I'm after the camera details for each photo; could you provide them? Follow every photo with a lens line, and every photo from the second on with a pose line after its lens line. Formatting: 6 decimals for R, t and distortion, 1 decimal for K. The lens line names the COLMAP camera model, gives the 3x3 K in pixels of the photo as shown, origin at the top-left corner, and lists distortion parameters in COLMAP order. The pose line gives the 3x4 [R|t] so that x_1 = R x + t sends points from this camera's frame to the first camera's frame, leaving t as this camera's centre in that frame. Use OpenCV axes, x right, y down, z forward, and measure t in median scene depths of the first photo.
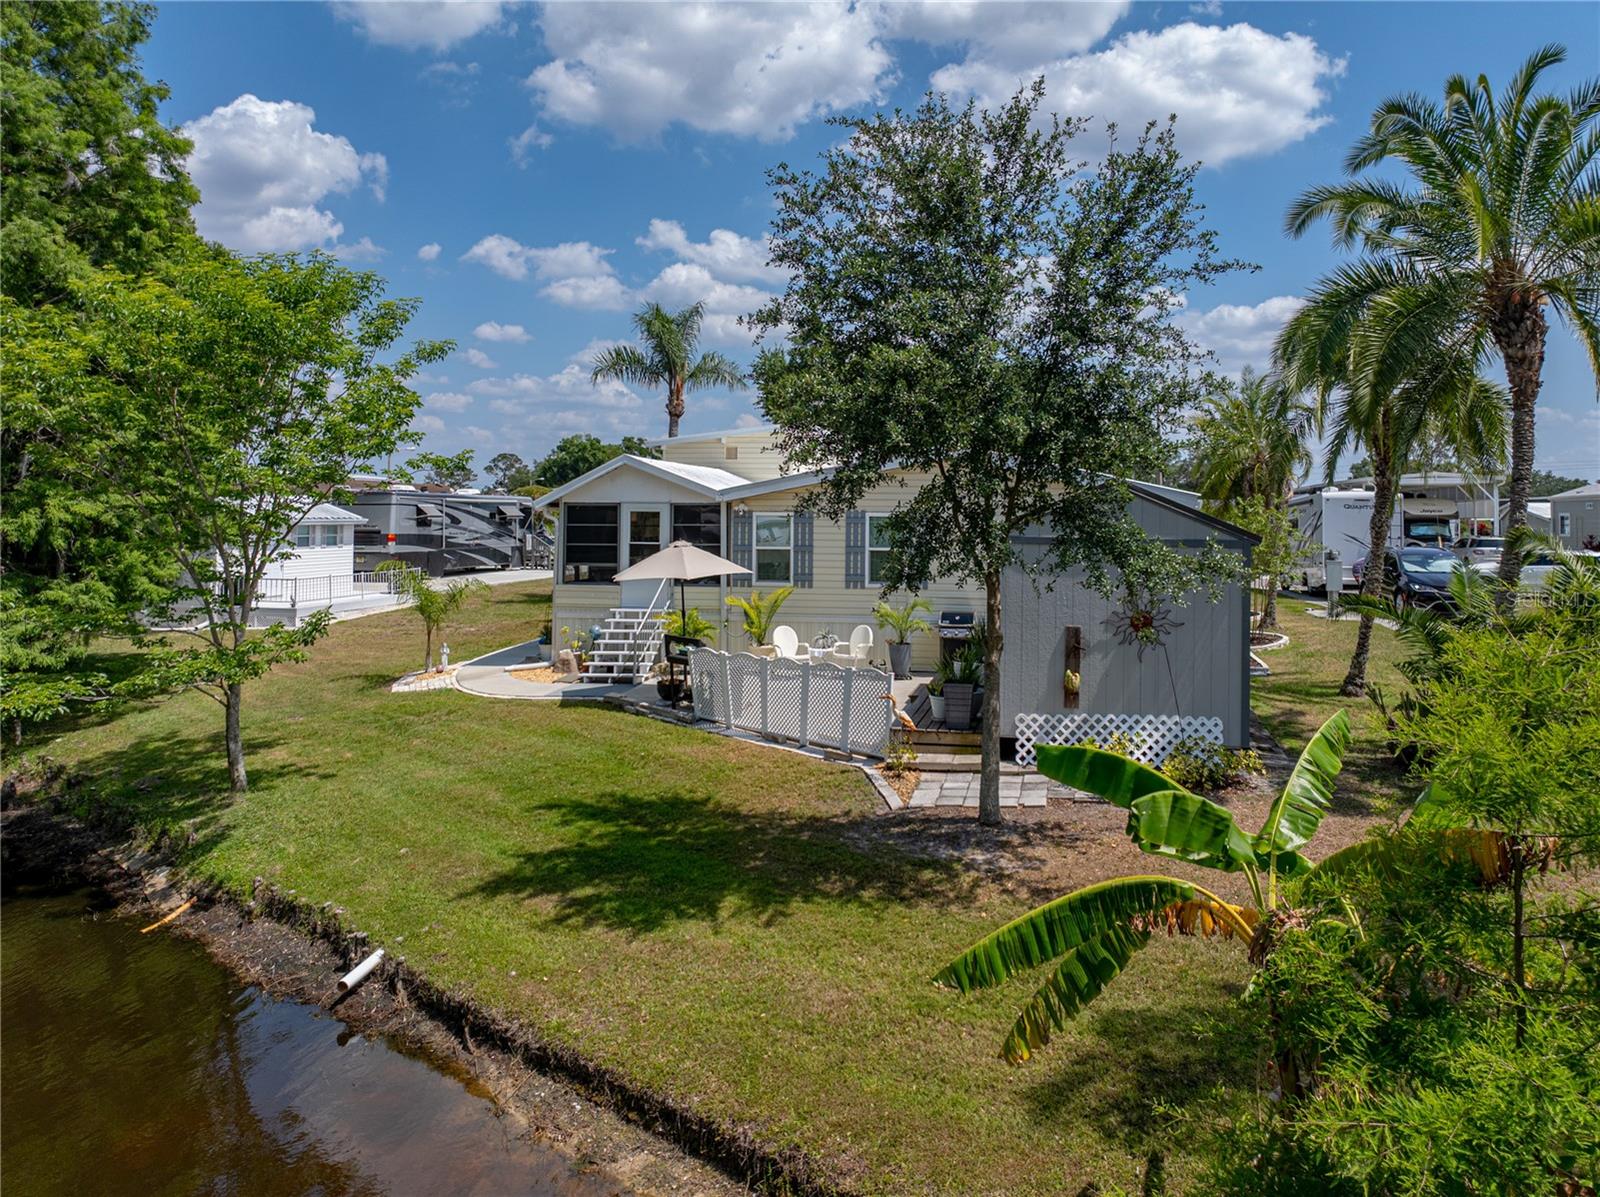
lens RADIAL K [[1133.6, 0, 864.0], [0, 1133.6, 526.4], [0, 0, 1]] dist [0.014826, 0.002058]
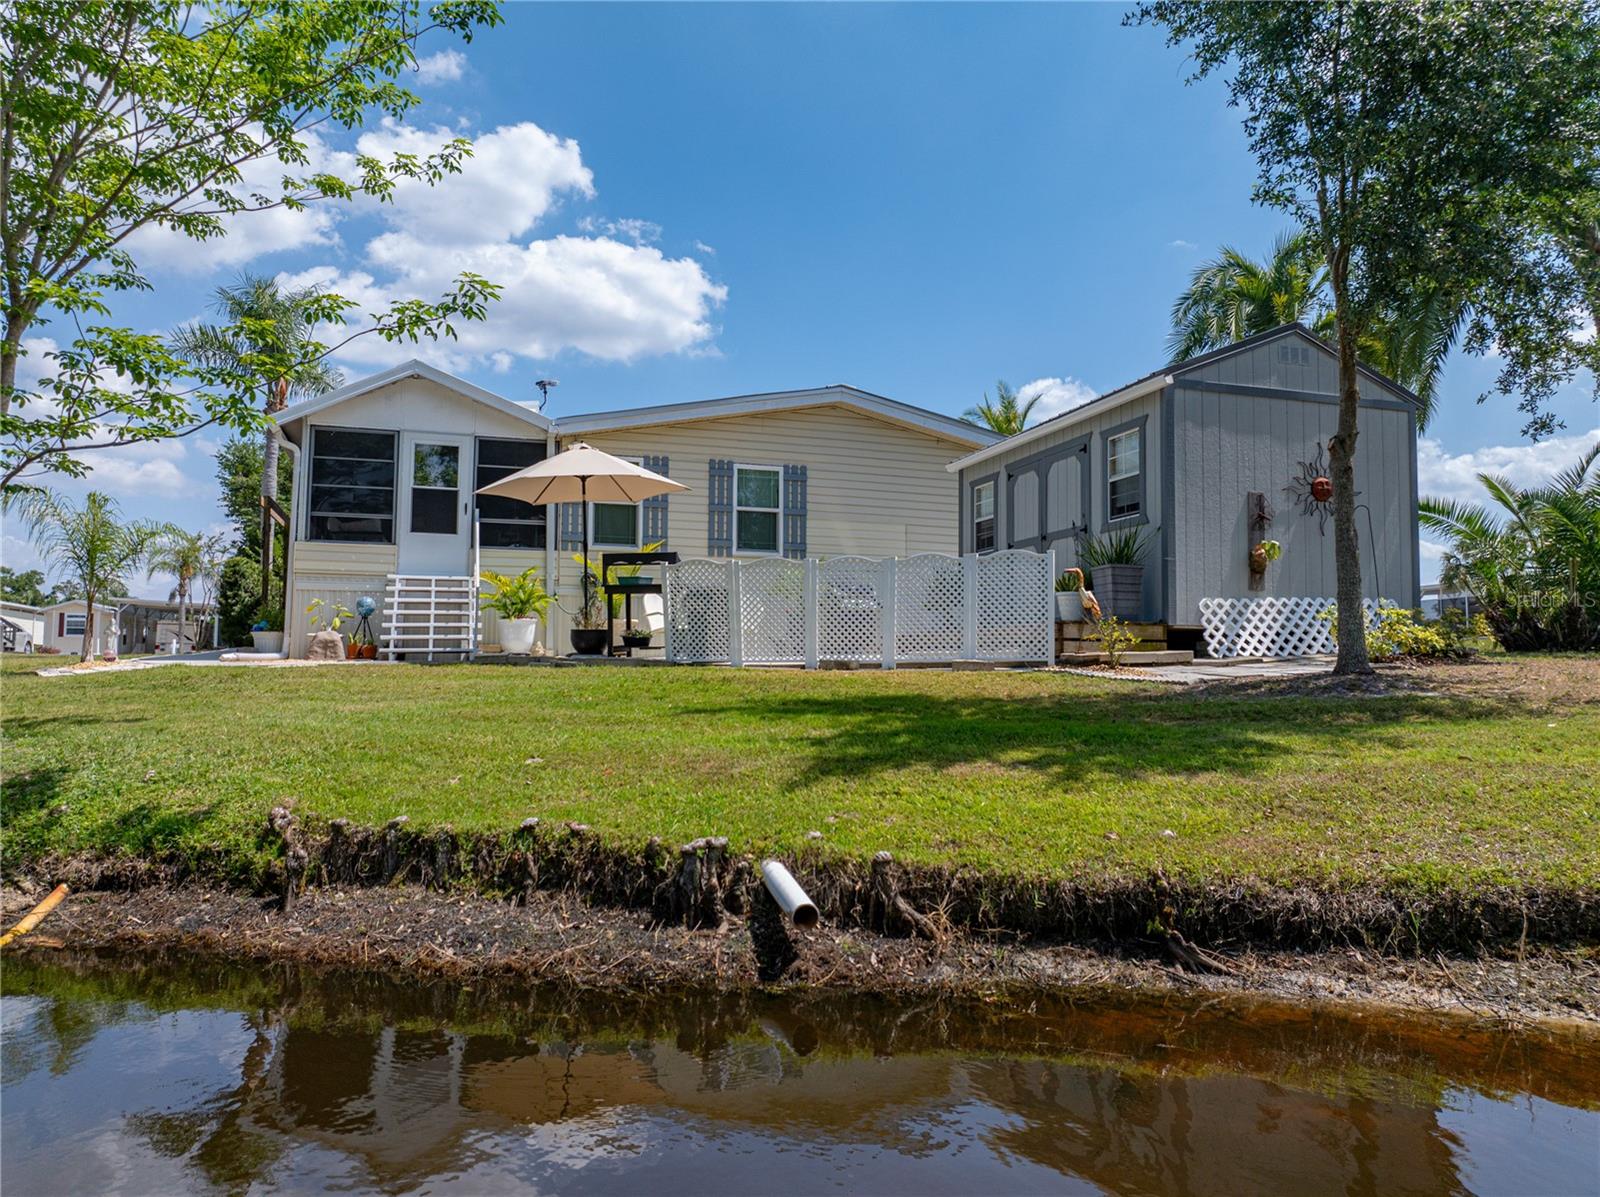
lens RADIAL K [[1099.5, 0, 797.3], [0, 1099.5, 607.6], [0, 0, 1]] dist [-0.004375, -0.001780]
pose [[0.896481, 0.024283, 0.442415, -0.301373], [0.006908, 0.997610, -0.068755, 0.144089], [-0.443027, 0.064694, 0.894171, 0.277005]]
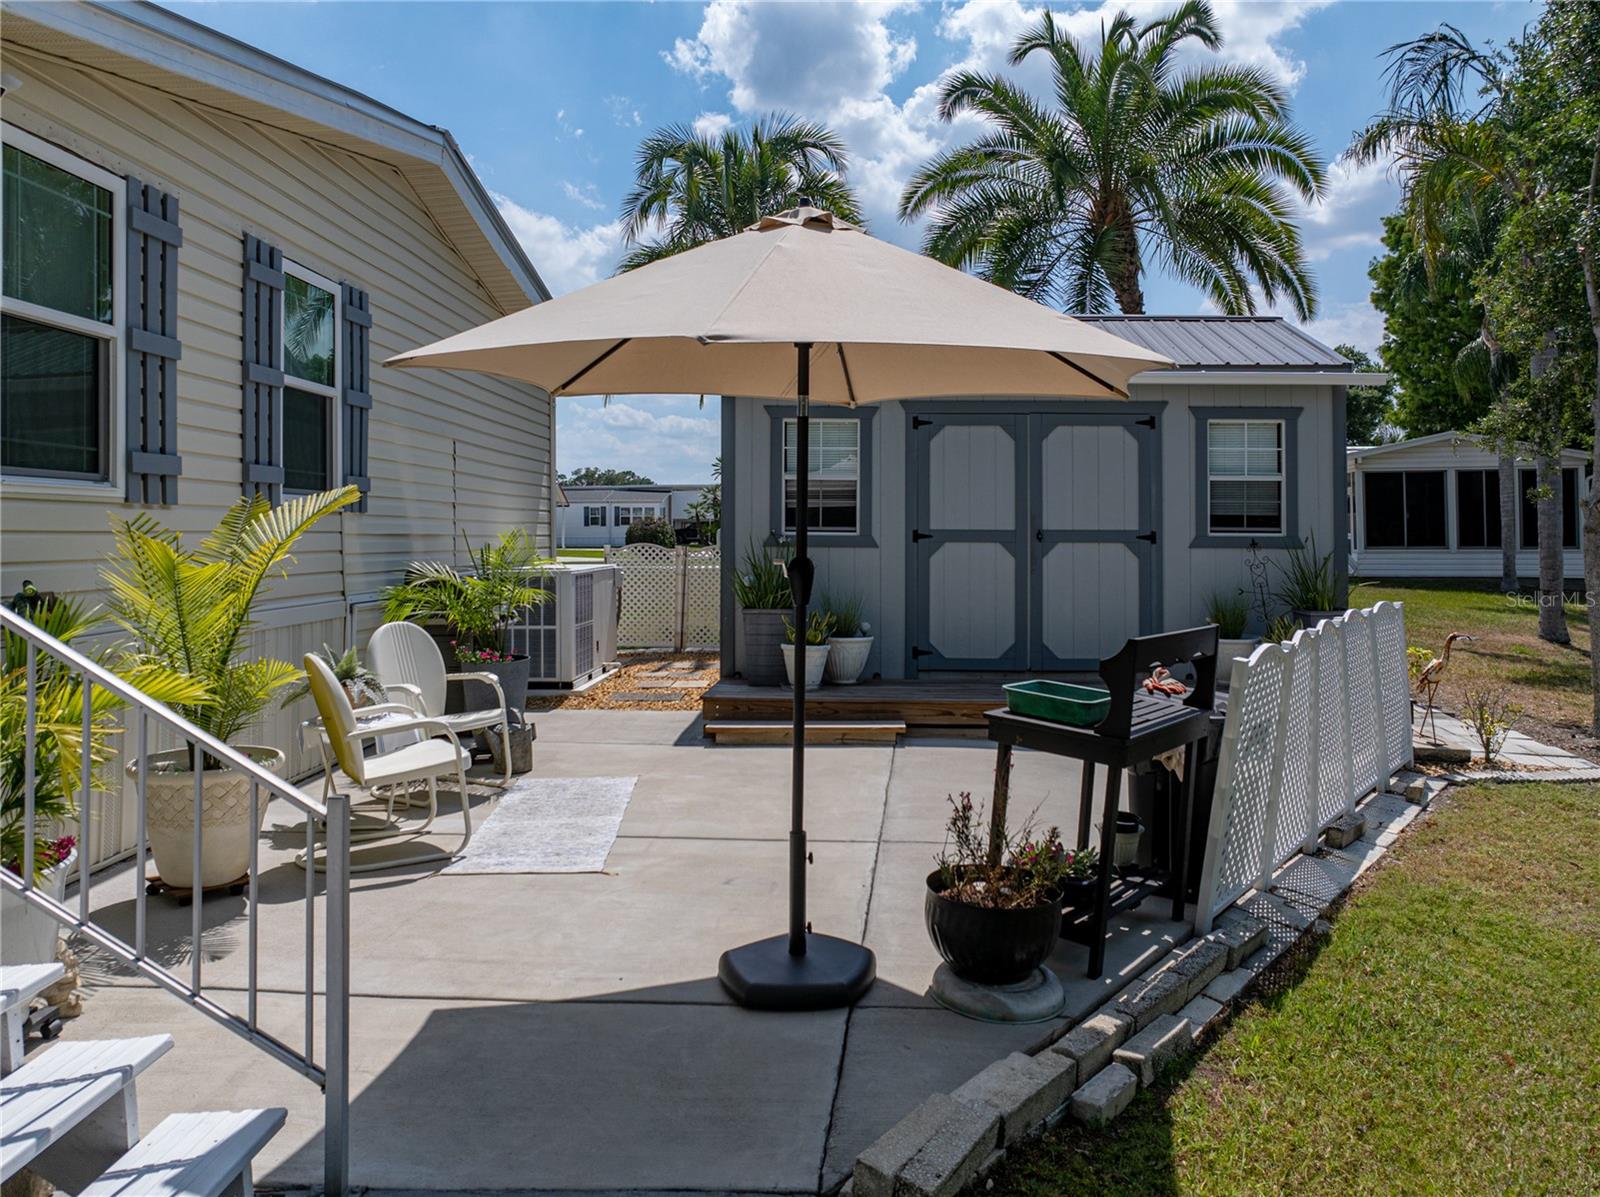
lens RADIAL K [[1148.8, 0, 850.9], [0, 1148.8, 509.9], [0, 0, 1]] dist [-0.016428, 0.005771]
pose [[-0.152759, 0.010368, 0.988209, -0.316128], [0.008772, 0.999920, -0.009135, 0.058333], [-0.988225, 0.007273, -0.152837, 0.888839]]
